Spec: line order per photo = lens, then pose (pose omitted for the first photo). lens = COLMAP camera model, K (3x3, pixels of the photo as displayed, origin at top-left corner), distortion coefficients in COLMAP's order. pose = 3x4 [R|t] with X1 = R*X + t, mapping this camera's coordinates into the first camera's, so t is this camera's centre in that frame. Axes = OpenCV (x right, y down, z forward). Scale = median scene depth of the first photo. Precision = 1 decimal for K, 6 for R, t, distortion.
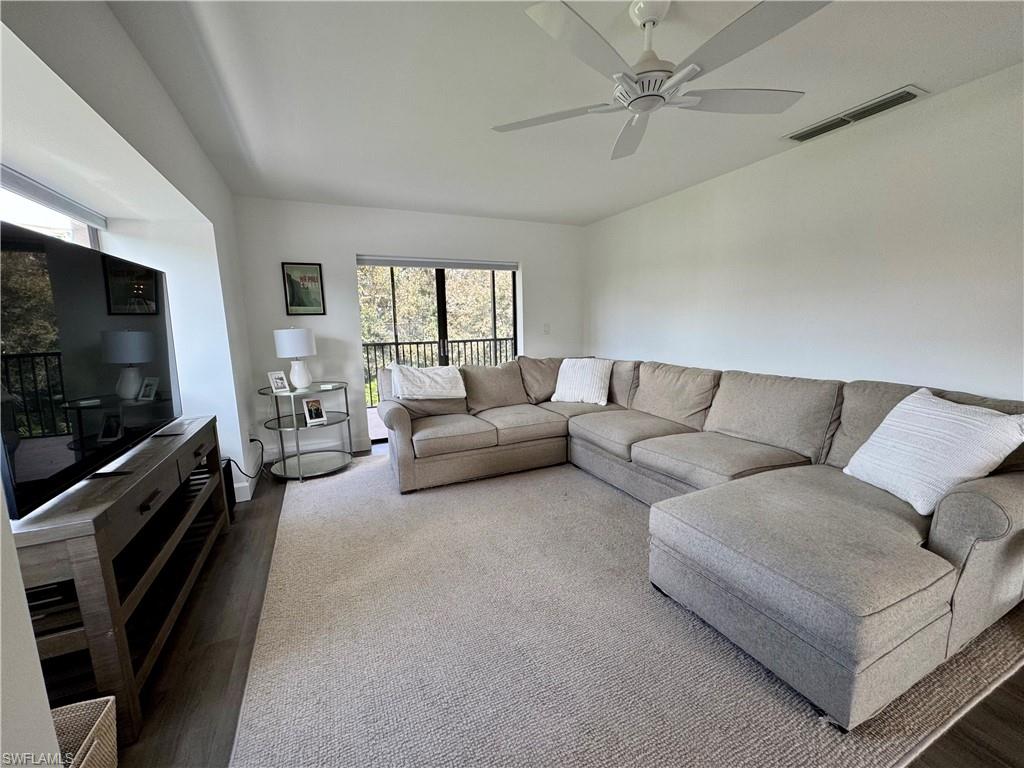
lens RADIAL K [[410.6, 0, 510.0], [0, 410.6, 382.4], [0, 0, 1]] dist [-0.002017, 0.000142]
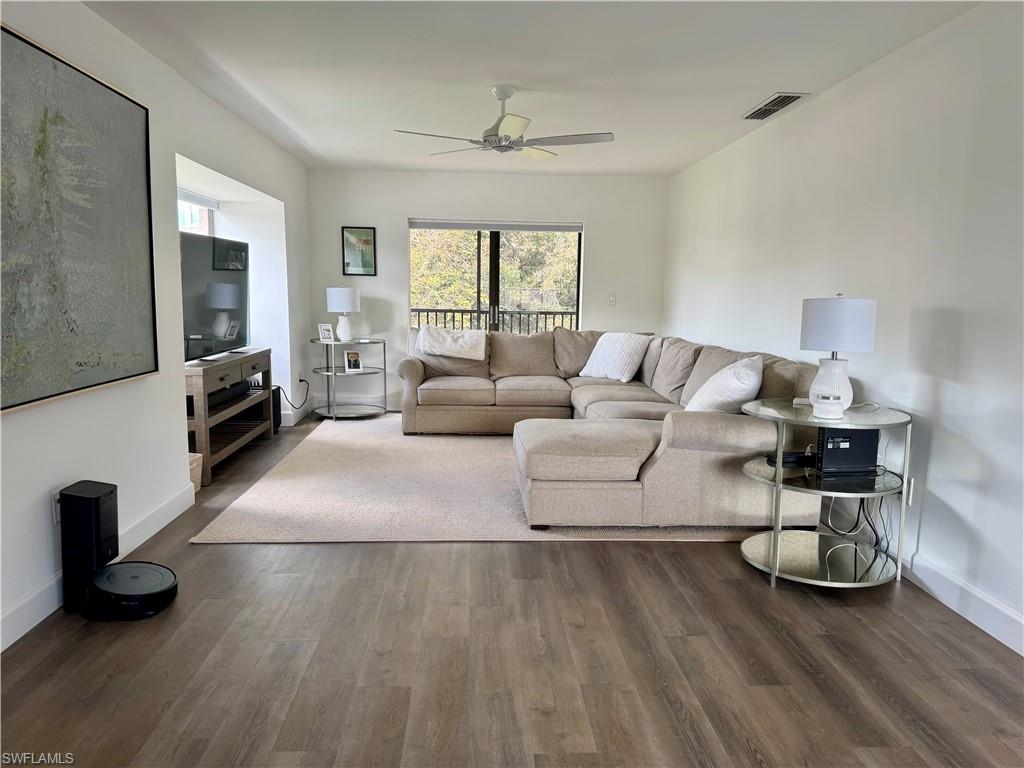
lens RADIAL K [[711.6, 0, 512.0], [0, 711.6, 384.0], [0, 0, 1]] dist [0.113204, -0.154722]
pose [[0.931393, 0.084083, -0.354171, 0.625056], [-0.089325, 0.996001, 0.001553, 0.088929], [0.352885, 0.030190, 0.935179, -0.669141]]
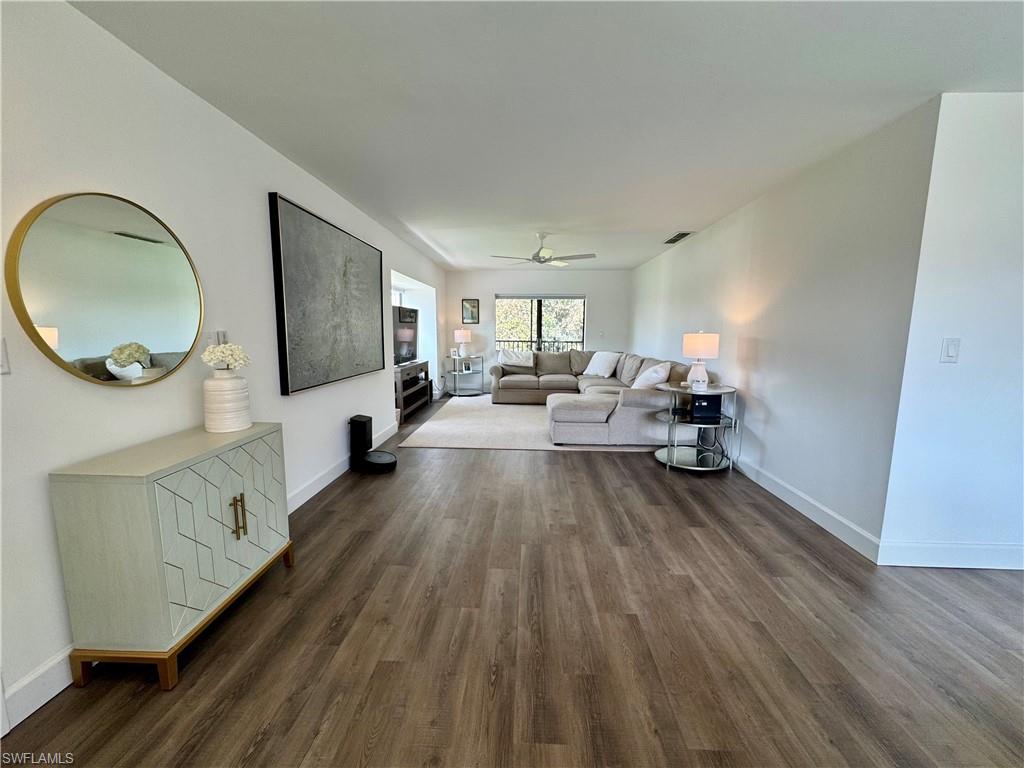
lens RADIAL K [[410.6, 0, 510.0], [0, 410.6, 382.4], [0, 0, 1]] dist [-0.002017, 0.000142]
pose [[0.889829, 0.085326, -0.448245, 0.728728], [-0.092076, 0.995729, 0.006759, 0.115183], [0.446908, 0.035258, 0.893885, -0.869845]]
